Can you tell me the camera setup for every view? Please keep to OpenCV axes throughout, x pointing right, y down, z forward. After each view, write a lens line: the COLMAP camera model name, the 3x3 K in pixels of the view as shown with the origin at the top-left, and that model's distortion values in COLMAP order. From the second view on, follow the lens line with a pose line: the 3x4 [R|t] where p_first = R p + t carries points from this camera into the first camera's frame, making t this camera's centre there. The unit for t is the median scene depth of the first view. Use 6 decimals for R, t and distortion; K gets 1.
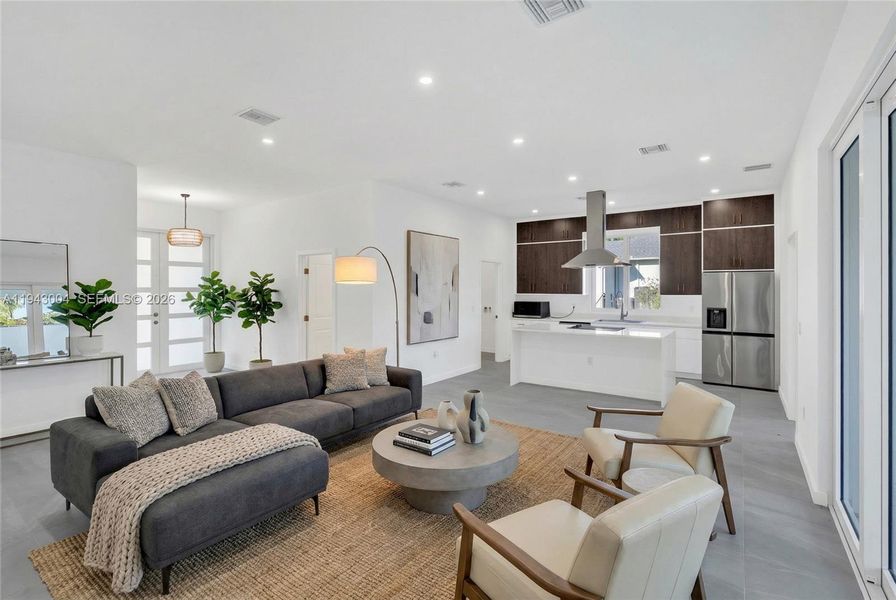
lens RADIAL K [[403.3, 0, 447.7], [0, 403.3, 288.5], [0, 0, 1]] dist [-0.017368, 0.000106]
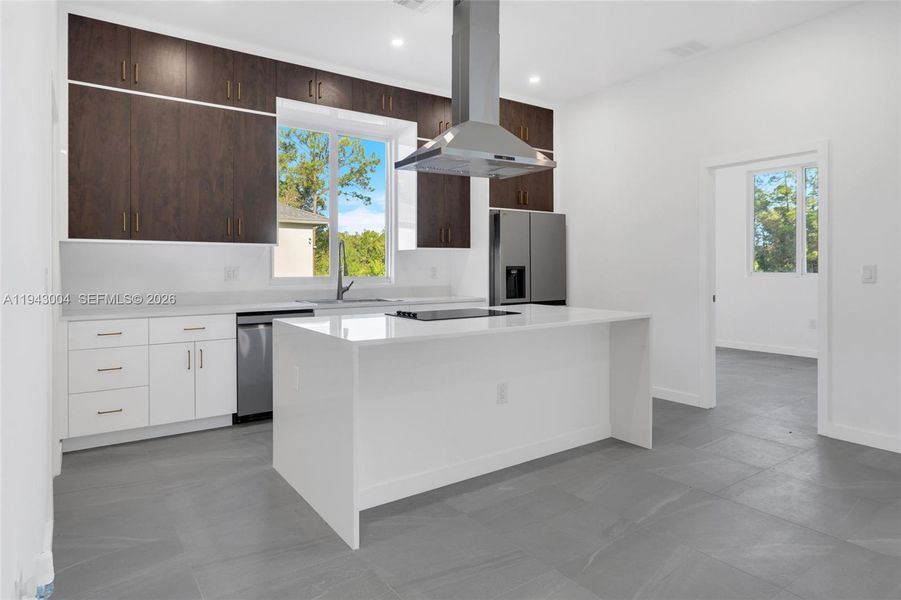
lens RADIAL K [[514.5, 0, 448.6], [0, 514.5, 270.7], [0, 0, 1]] dist [-0.028917, 0.000409]
pose [[0.343369, -0.006712, 0.939177, -0.134807], [0.003916, 0.999976, 0.005715, 0.050131], [-0.939192, 0.001716, 0.343387, 0.811022]]
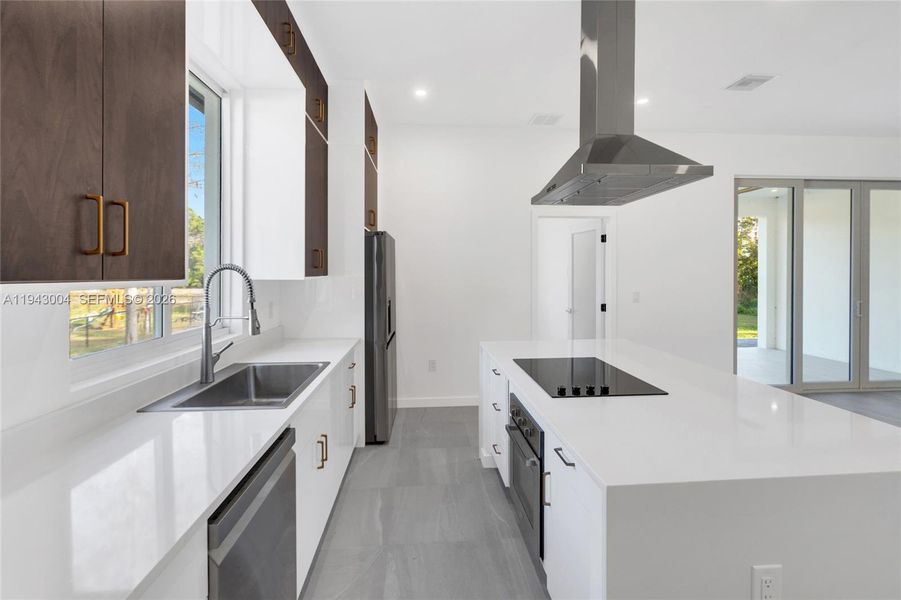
lens RADIAL K [[404.3, 0, 449.7], [0, 404.3, 274.2], [0, 0, 1]] dist [-0.000616, -0.000020]
pose [[-0.625685, -0.005539, 0.780056, 0.179852], [-0.002432, 0.999984, 0.005150, 0.014099], [-0.780072, 0.001325, -0.625688, 1.279914]]
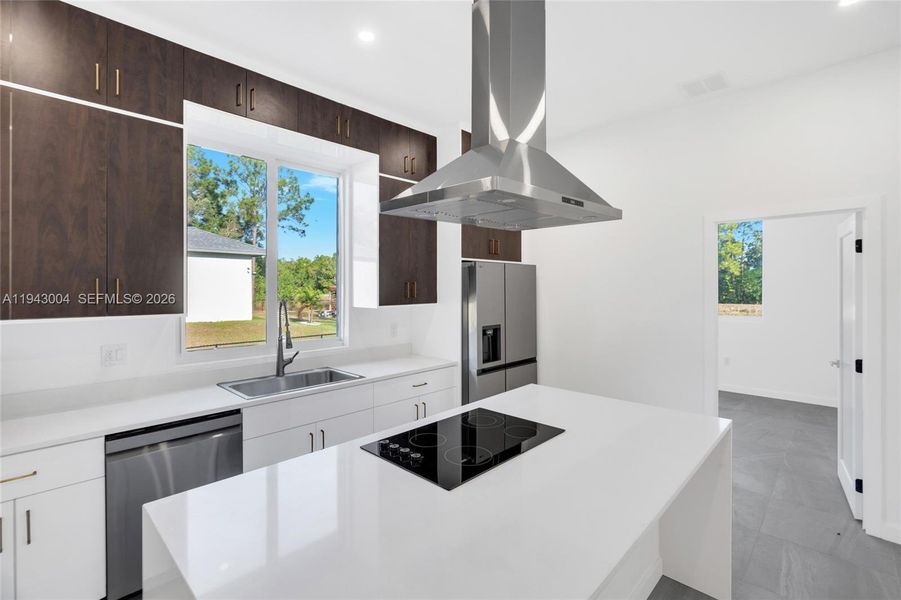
lens RADIAL K [[405.6, 0, 450.2], [0, 405.6, 288.4], [0, 0, 1]] dist [-0.017368, 0.000106]
pose [[0.154183, -0.001944, 0.988040, 0.099091], [0.003220, 0.999994, 0.001465, -0.004613], [-0.988037, 0.002956, 0.154189, 0.960706]]
